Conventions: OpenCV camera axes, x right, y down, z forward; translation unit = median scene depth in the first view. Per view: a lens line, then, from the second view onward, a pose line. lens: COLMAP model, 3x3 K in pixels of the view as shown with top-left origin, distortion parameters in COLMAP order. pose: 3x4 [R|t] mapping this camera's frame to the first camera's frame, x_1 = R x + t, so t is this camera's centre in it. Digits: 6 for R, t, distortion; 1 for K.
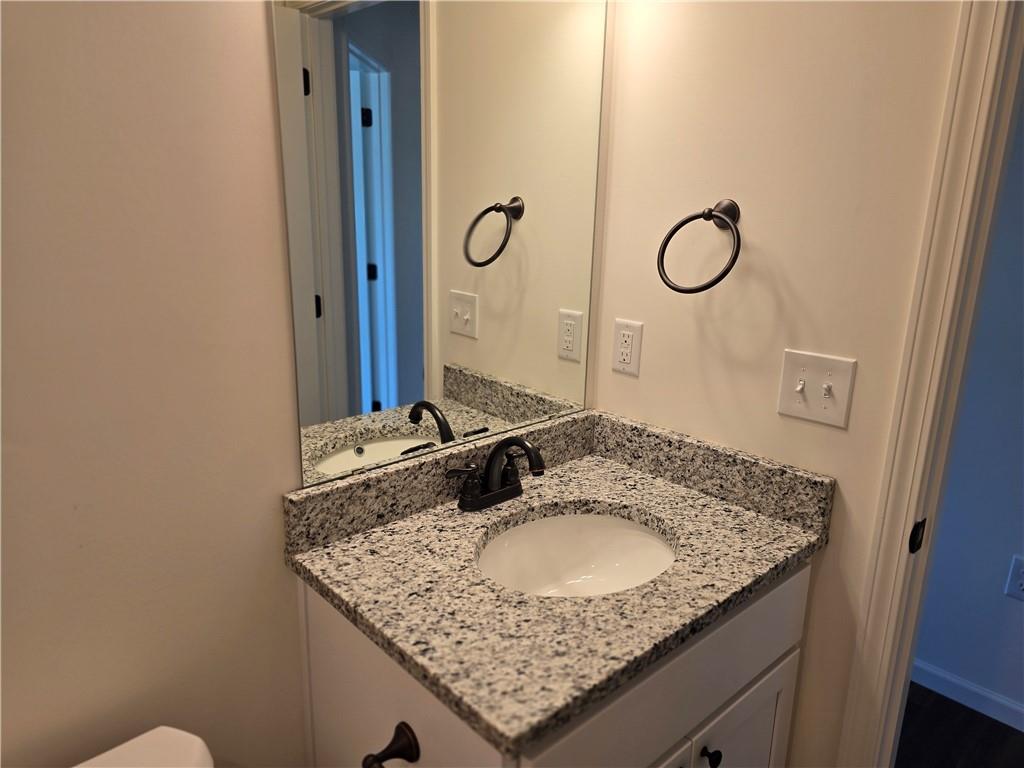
lens RADIAL K [[690.0, 0, 505.4], [0, 690.0, 384.9], [0, 0, 1]] dist [0.049660, -0.029434]
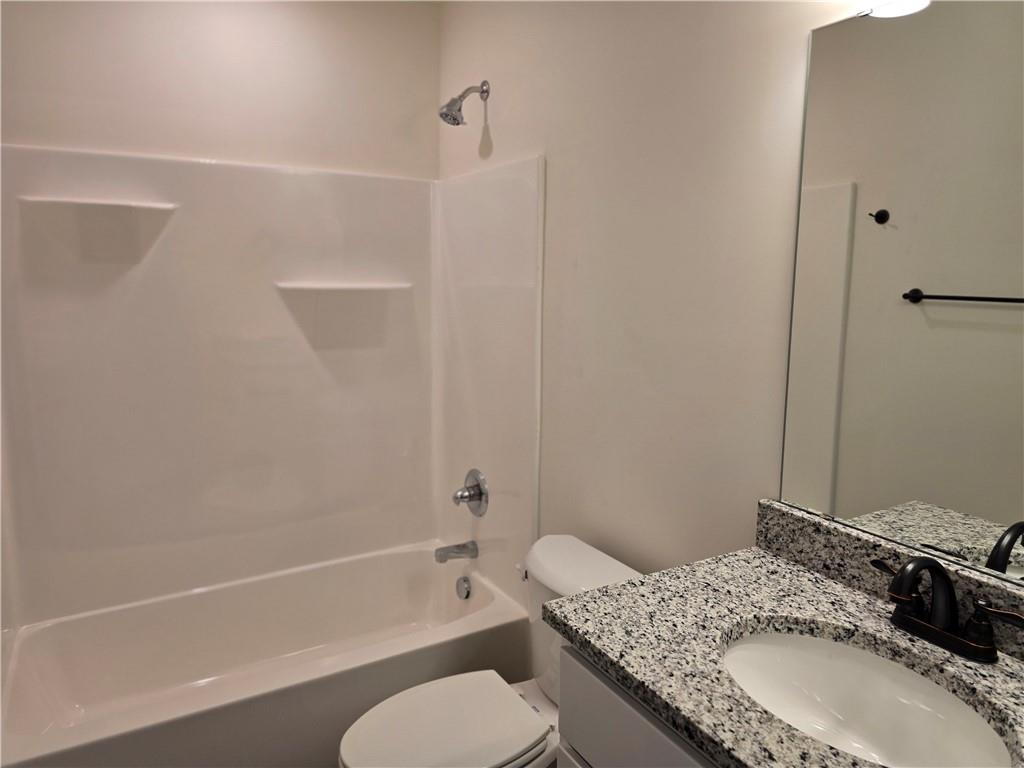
lens RADIAL K [[690.0, 0, 510.7], [0, 690.0, 375.6], [0, 0, 1]] dist [0.049660, -0.029434]
pose [[-0.193752, 0.131189, -0.972240, 0.961187], [-0.272088, 0.944956, 0.181730, -0.155118], [0.942565, 0.299745, -0.147392, 0.662872]]
